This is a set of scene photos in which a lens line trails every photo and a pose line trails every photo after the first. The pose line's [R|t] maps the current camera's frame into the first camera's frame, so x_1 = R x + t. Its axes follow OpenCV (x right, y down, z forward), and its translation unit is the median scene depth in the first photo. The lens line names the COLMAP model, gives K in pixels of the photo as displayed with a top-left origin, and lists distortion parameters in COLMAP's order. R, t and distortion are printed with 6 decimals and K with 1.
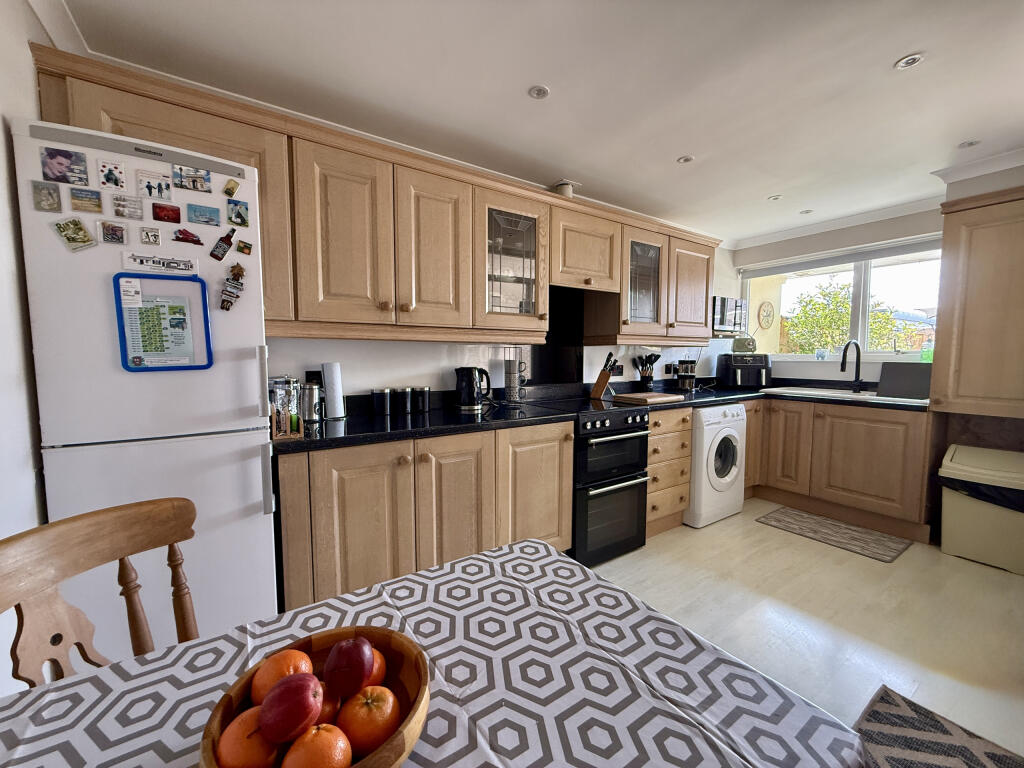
lens RADIAL K [[406.8, 0, 510.4], [0, 406.8, 384.8], [0, 0, 1]] dist [-0.002448, 0.000386]
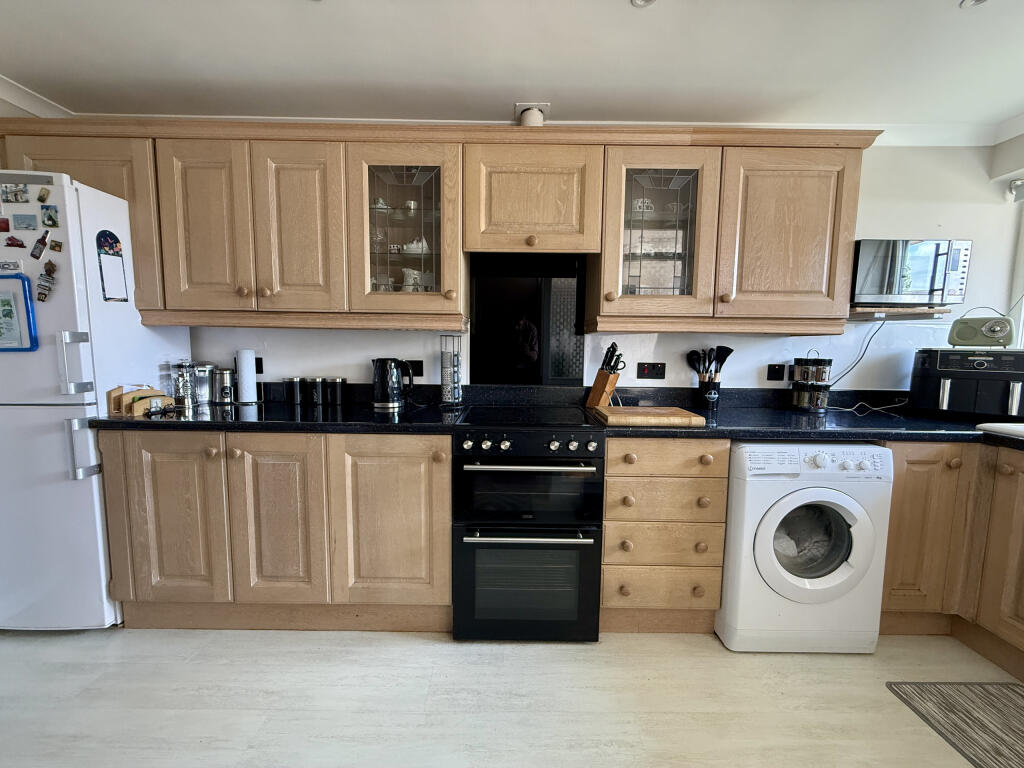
lens RADIAL K [[406.8, 0, 512.1], [0, 406.8, 384.8], [0, 0, 1]] dist [-0.002448, 0.000386]
pose [[0.832914, 0.062517, -0.549860, 0.608577], [-0.053196, 0.998042, 0.032894, -0.030229], [0.550840, 0.001852, 0.834609, 0.428921]]
